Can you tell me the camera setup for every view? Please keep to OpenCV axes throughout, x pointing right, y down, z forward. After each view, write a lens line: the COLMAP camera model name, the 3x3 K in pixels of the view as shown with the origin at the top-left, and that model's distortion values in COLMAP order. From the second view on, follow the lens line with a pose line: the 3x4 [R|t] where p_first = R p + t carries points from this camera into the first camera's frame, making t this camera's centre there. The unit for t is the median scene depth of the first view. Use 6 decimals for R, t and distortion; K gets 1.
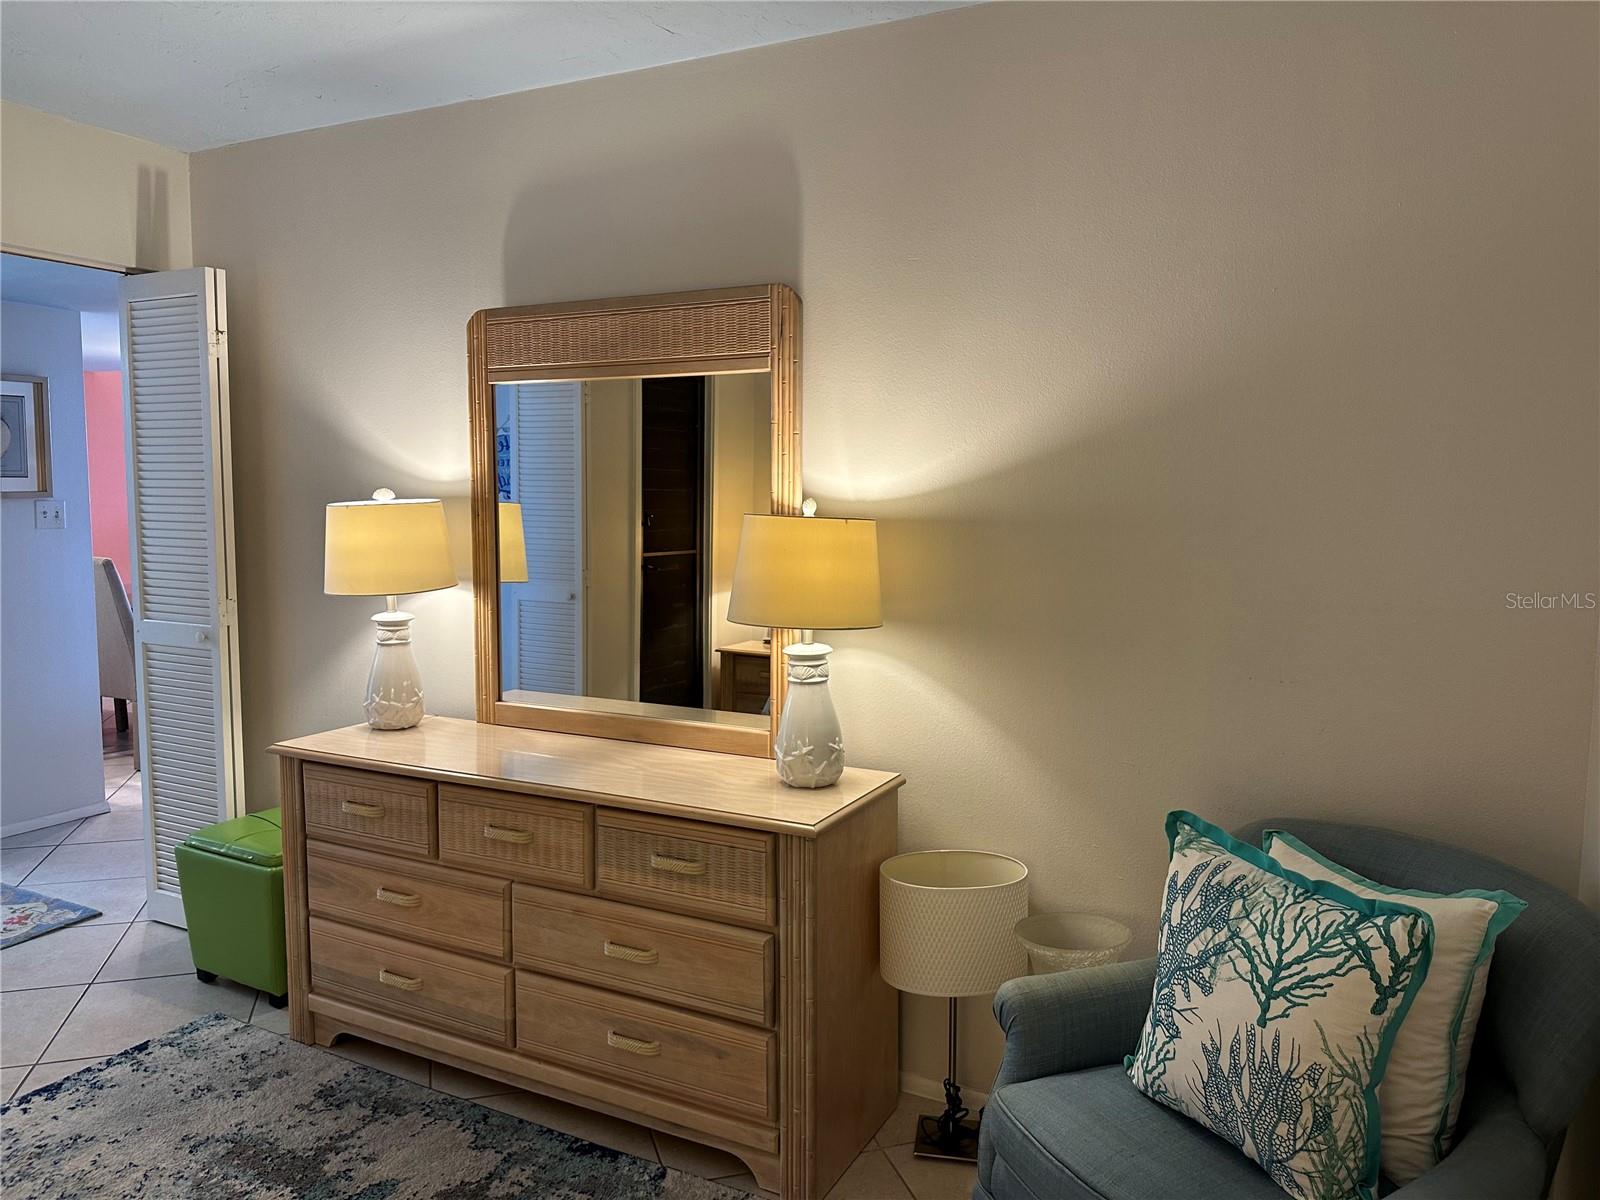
lens RADIAL K [[1106.0, 0, 834.8], [0, 1106.0, 600.4], [0, 0, 1]] dist [0.139927, -0.317625]
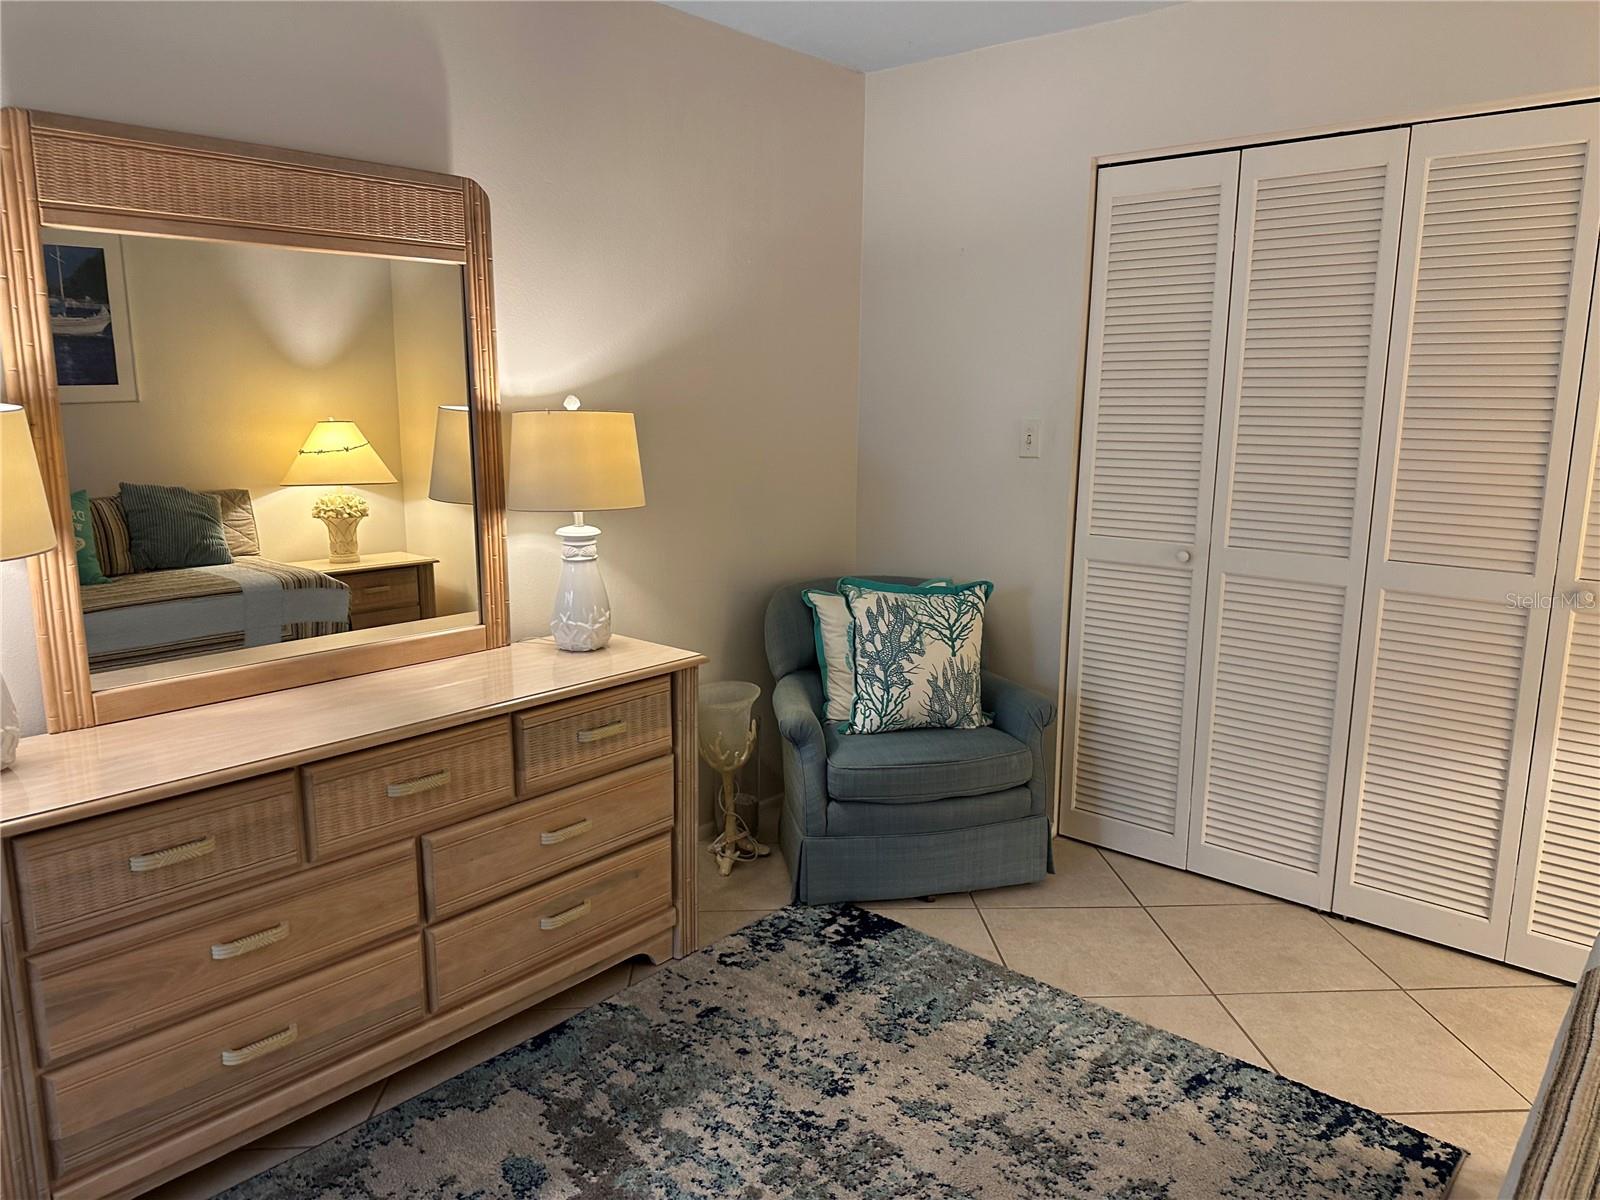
lens RADIAL K [[1112.0, 0, 805.2], [0, 1112.0, 605.7], [0, 0, 1]] dist [0.115756, -0.187880]
pose [[0.247151, -0.189595, 0.950247, -1.118529], [0.087096, 0.981048, 0.173088, -0.061622], [-0.965055, 0.039984, 0.258980, 0.506650]]
